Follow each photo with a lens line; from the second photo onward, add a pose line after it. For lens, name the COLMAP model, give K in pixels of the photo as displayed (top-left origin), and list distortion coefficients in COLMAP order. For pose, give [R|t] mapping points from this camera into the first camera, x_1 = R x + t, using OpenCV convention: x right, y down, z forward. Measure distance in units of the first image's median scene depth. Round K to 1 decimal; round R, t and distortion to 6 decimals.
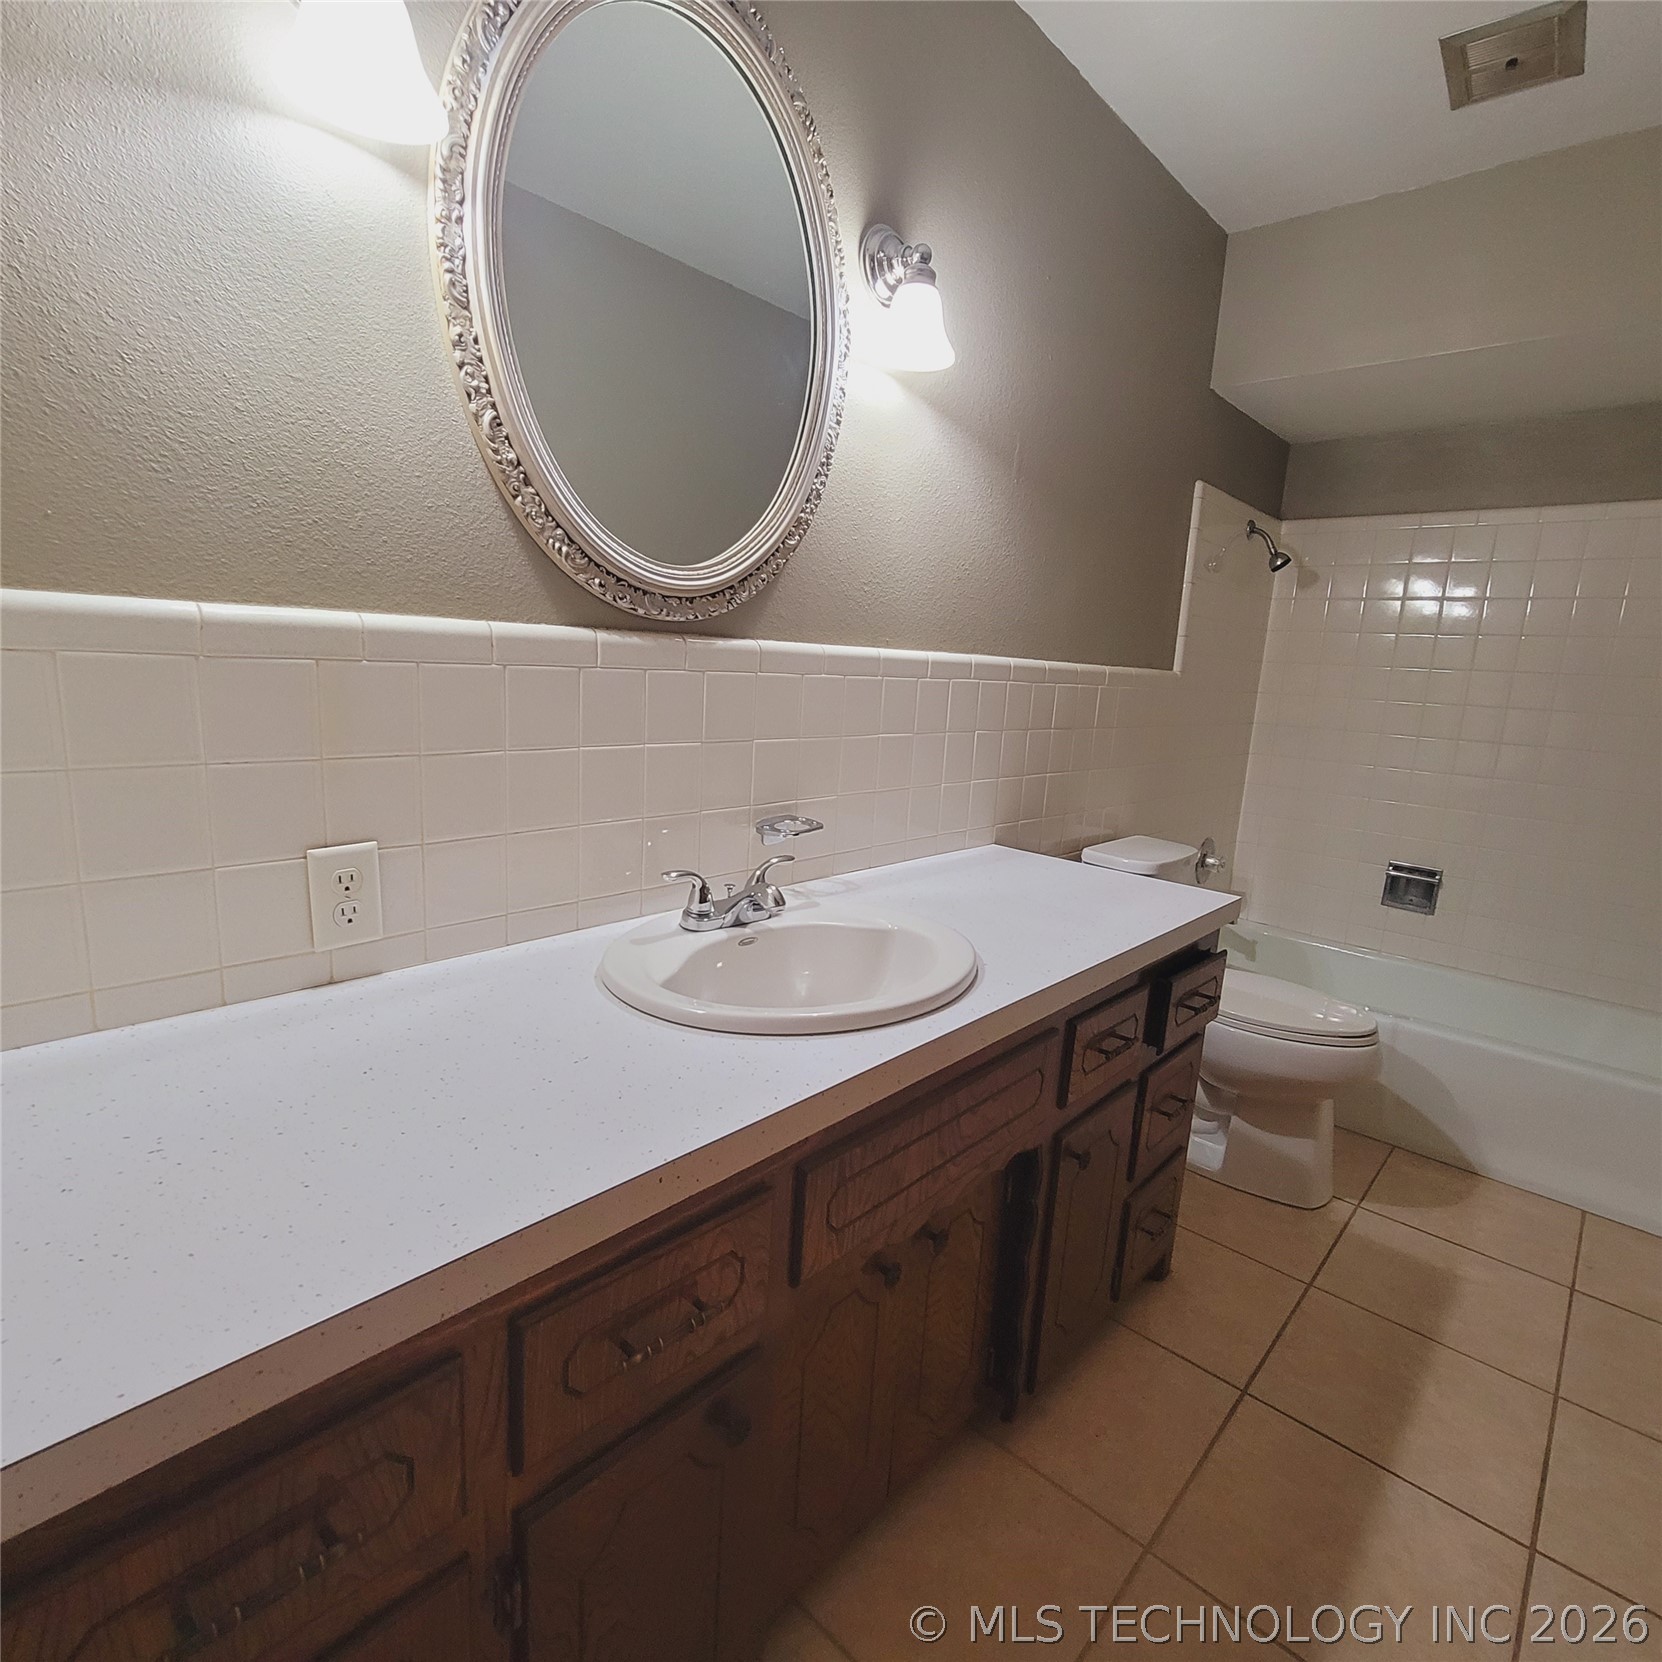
lens RADIAL K [[907.1, 0, 824.4], [0, 907.1, 833.6], [0, 0, 1]] dist [-0.006677, 0.002055]
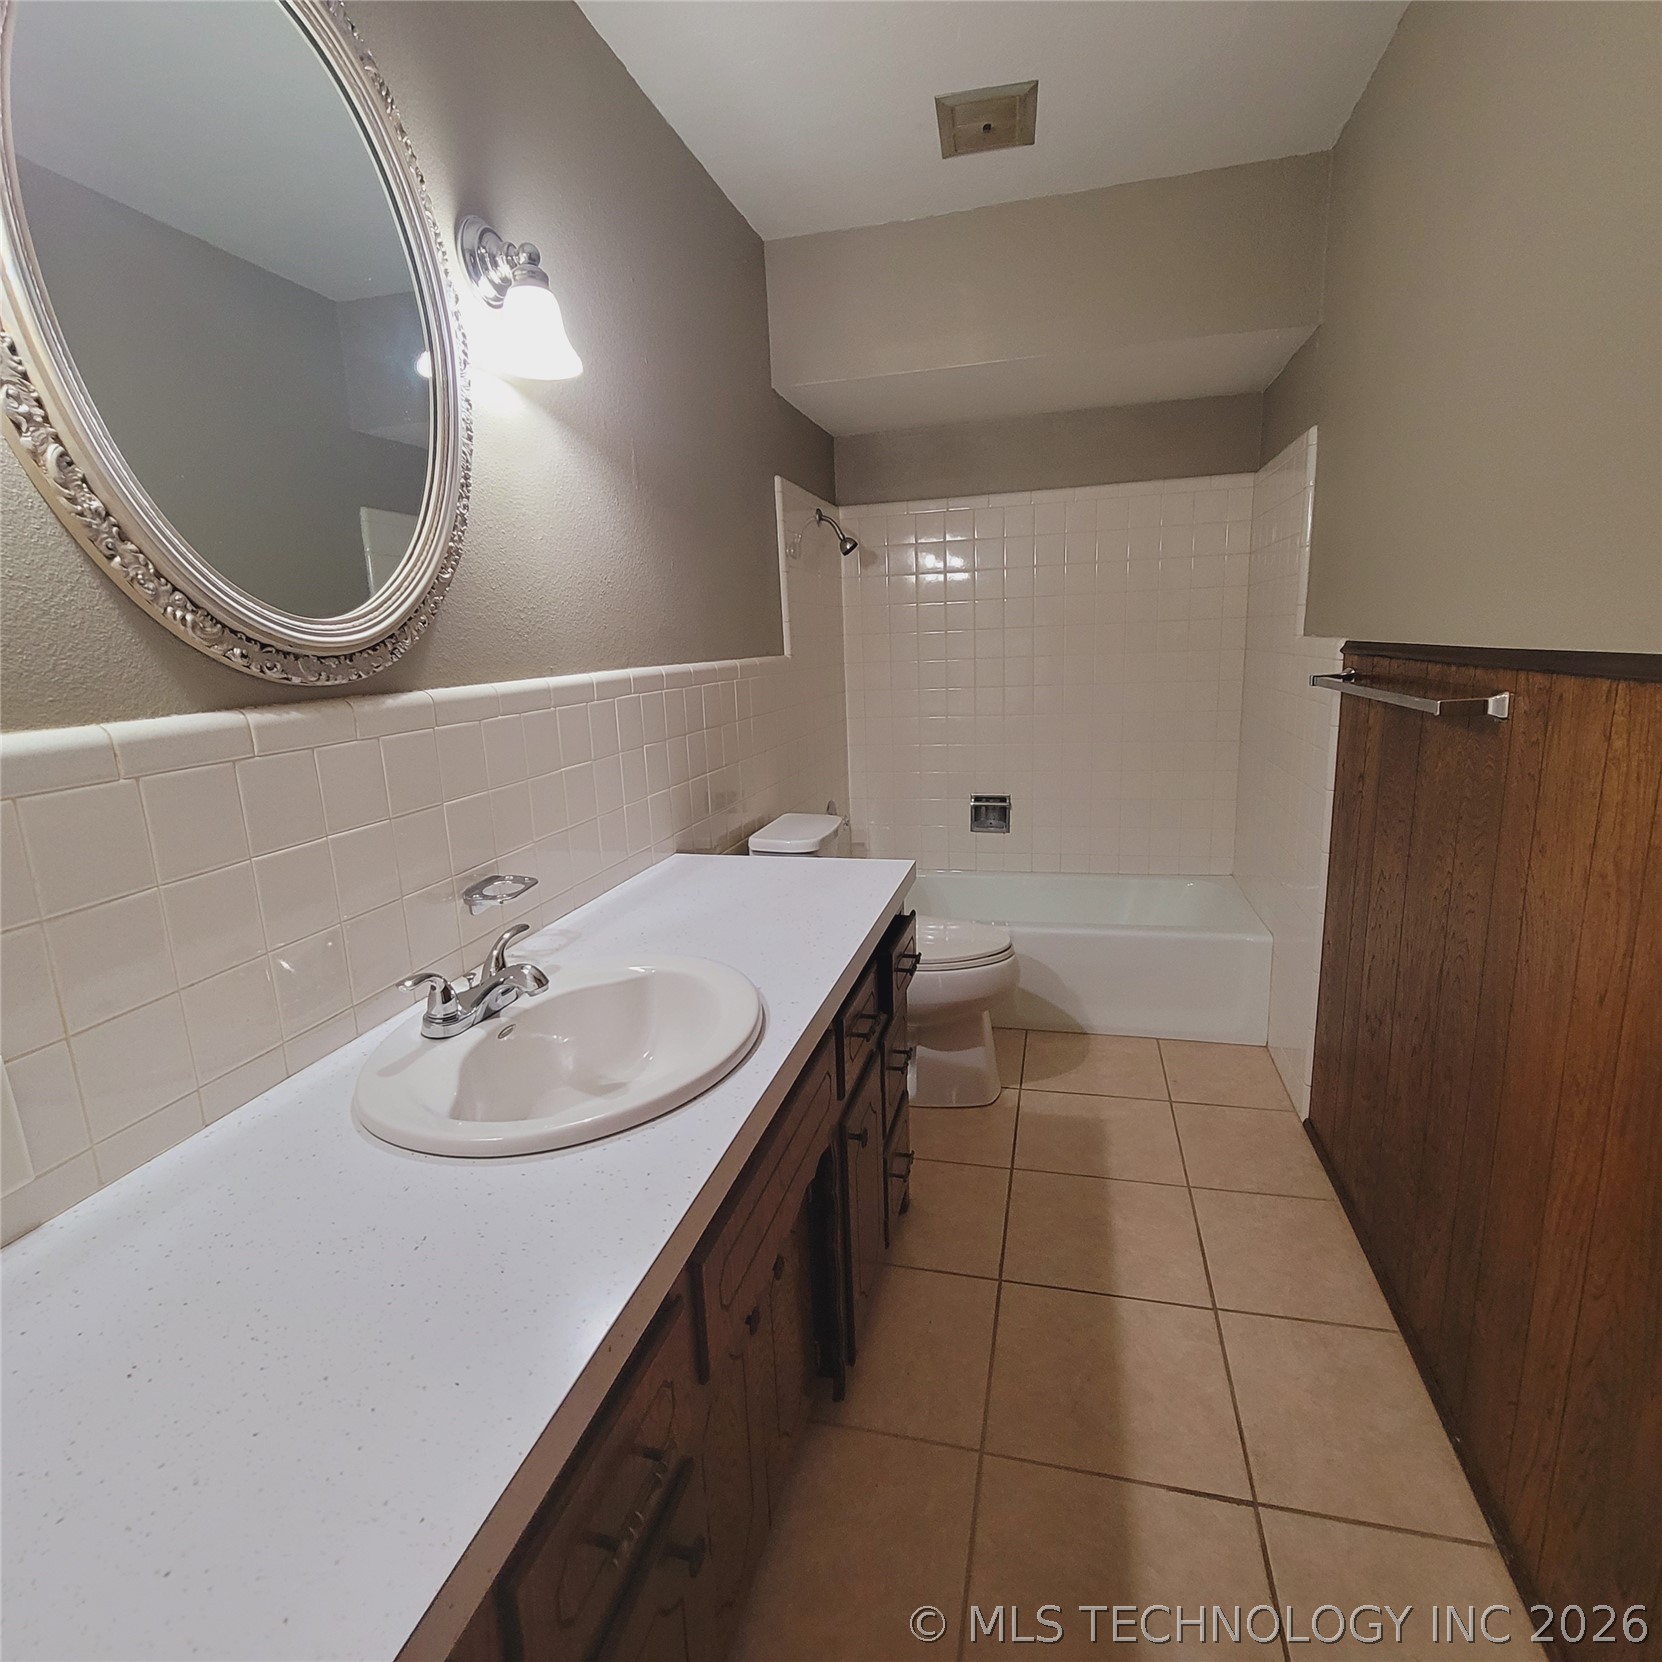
lens RADIAL K [[907.1, 0, 824.4], [0, 907.1, 833.6], [0, 0, 1]] dist [-0.006677, 0.002055]
pose [[0.880392, -0.189209, 0.434868, -0.144888], [0.178042, 0.981759, 0.066711, -0.069231], [-0.439558, 0.018693, 0.898020, 0.050343]]
